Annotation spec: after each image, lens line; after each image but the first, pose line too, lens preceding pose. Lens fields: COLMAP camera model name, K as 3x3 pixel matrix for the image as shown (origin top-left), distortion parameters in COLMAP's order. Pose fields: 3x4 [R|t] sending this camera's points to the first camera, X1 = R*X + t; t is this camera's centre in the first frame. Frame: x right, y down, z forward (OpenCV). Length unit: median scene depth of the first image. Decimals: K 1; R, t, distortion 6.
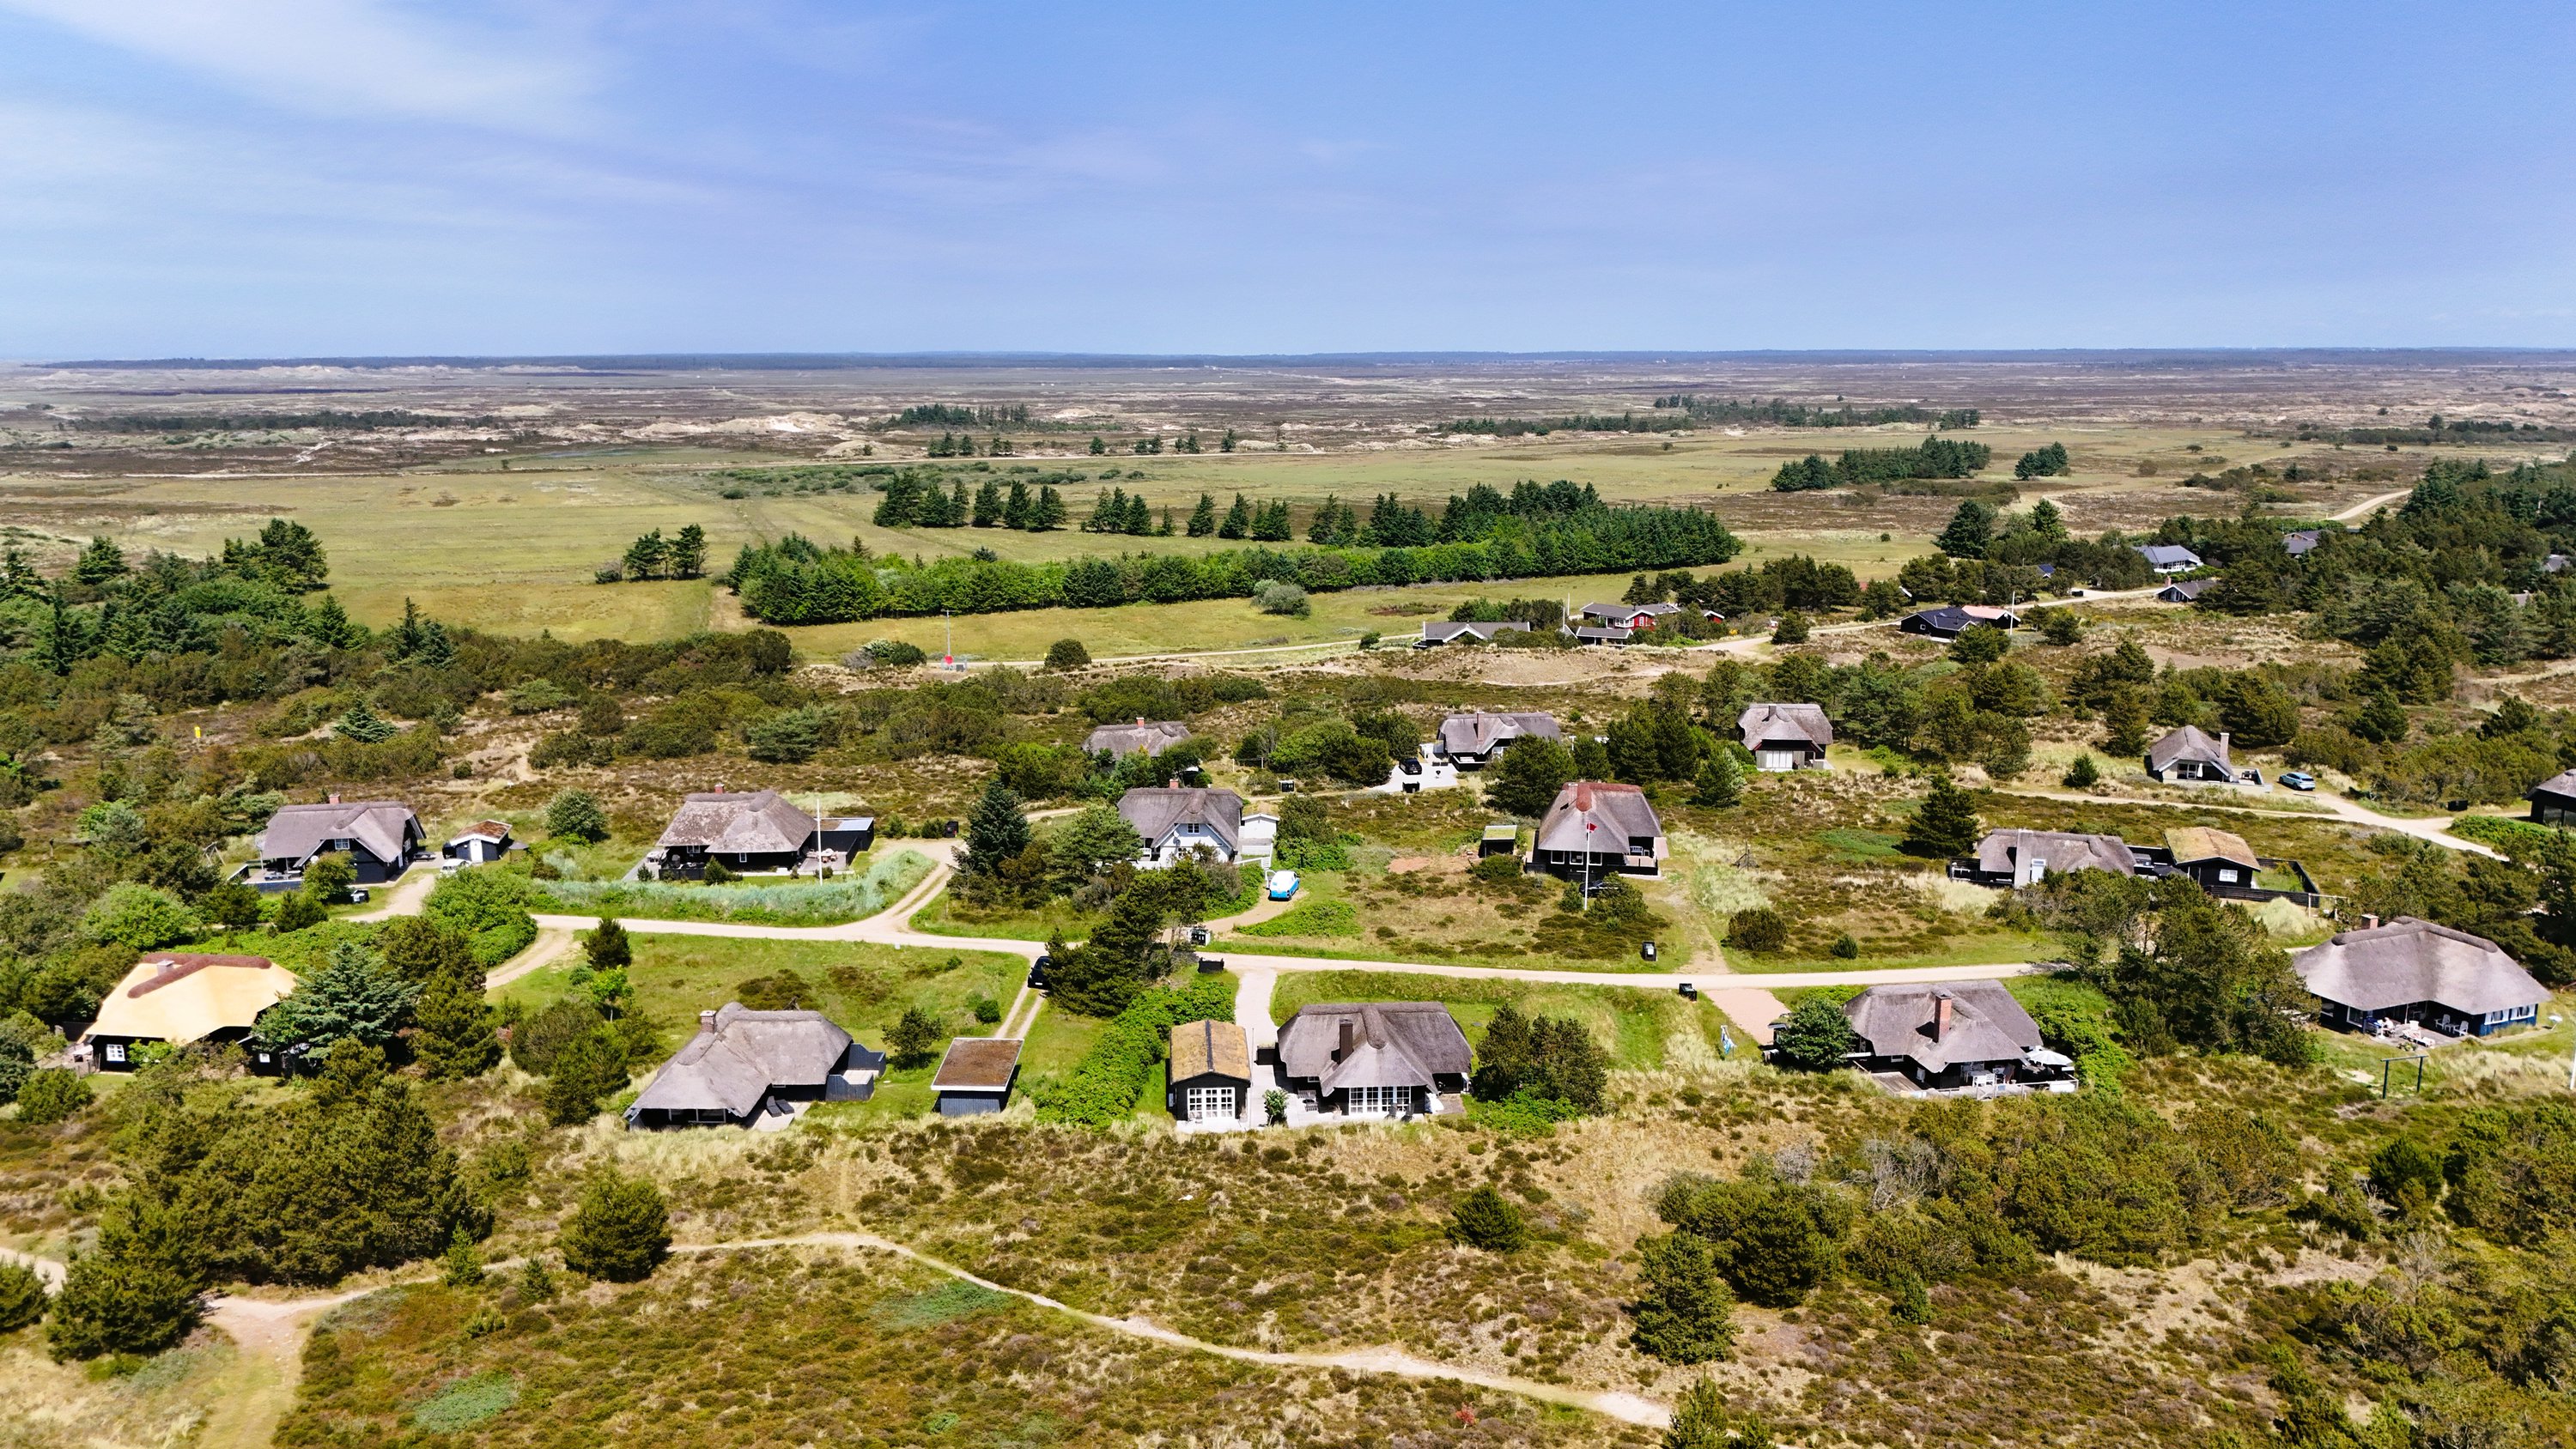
lens RADIAL K [[1908.9, 0, 1288.0], [0, 1908.9, 724.5], [0, 0, 1]] dist [0.088241, -0.120484]
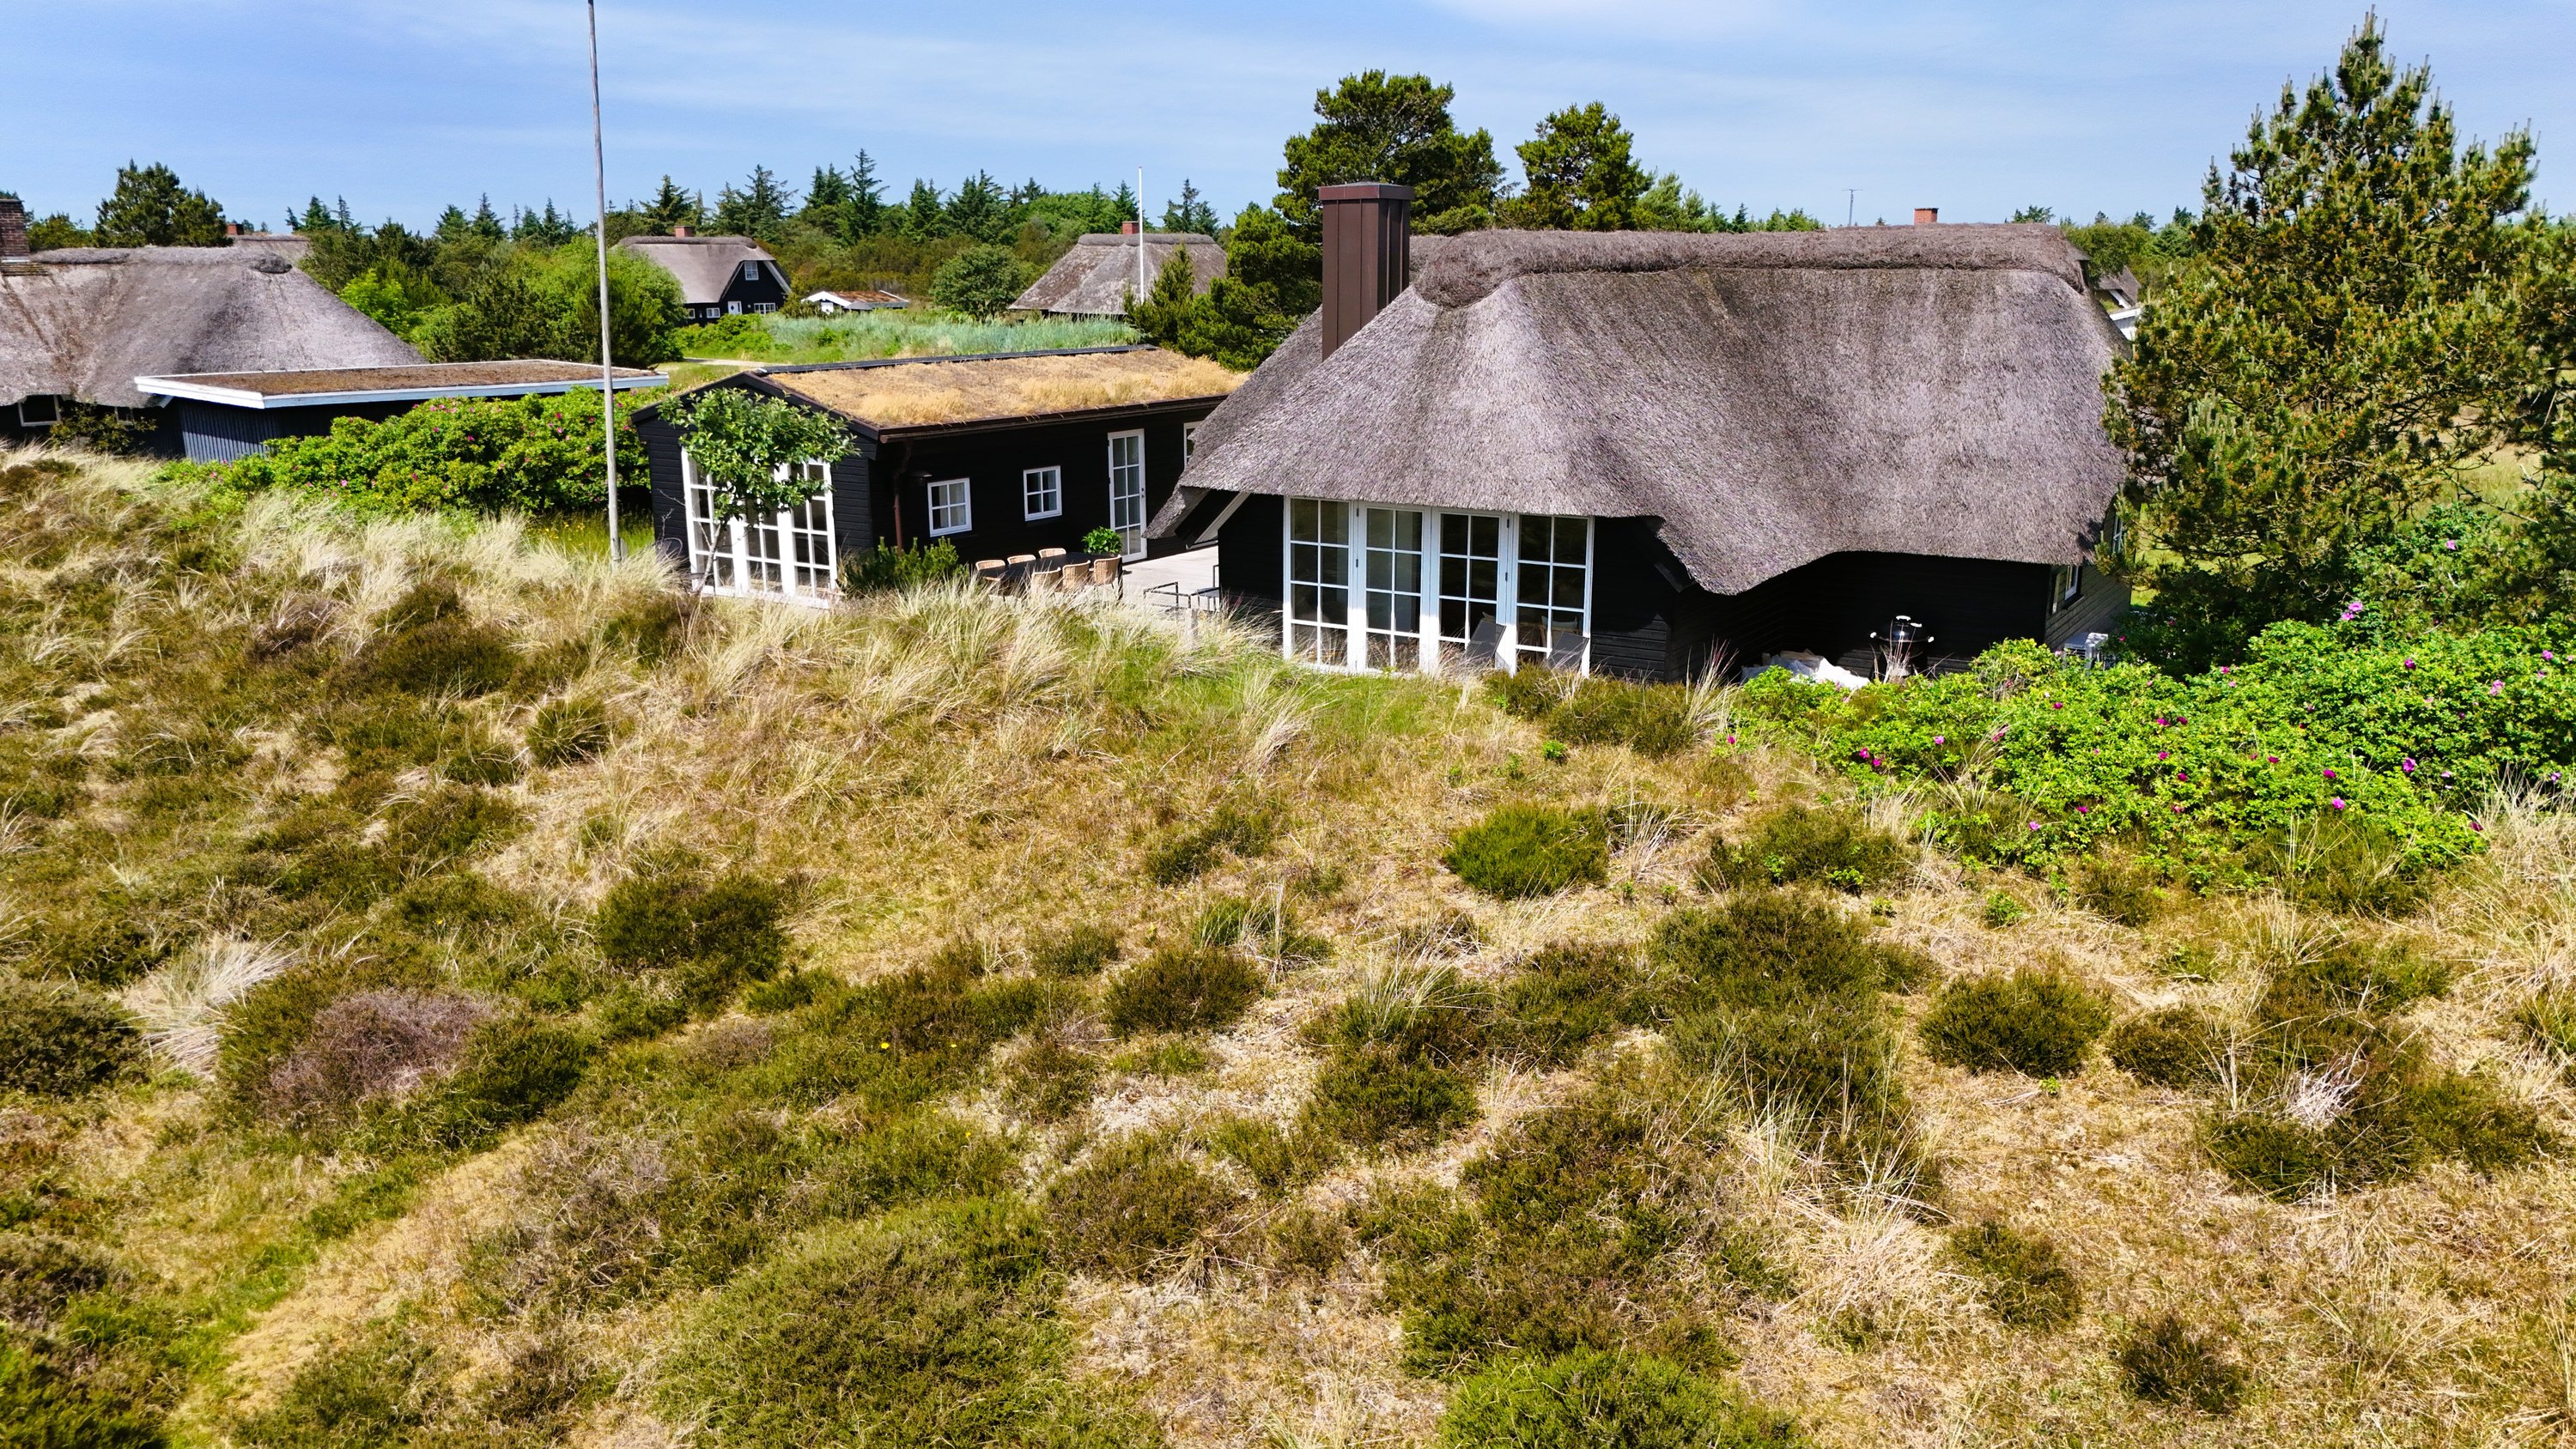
lens RADIAL K [[1908.9, 0, 1288.0], [0, 1908.9, 724.5], [0, 0, 1]] dist [0.088241, -0.120484]
pose [[0.806719, 0.140775, -0.573922, 0.155139], [-0.114942, 0.990042, 0.081278, 0.215346], [0.579648, 0.000399, 0.814867, 0.940248]]
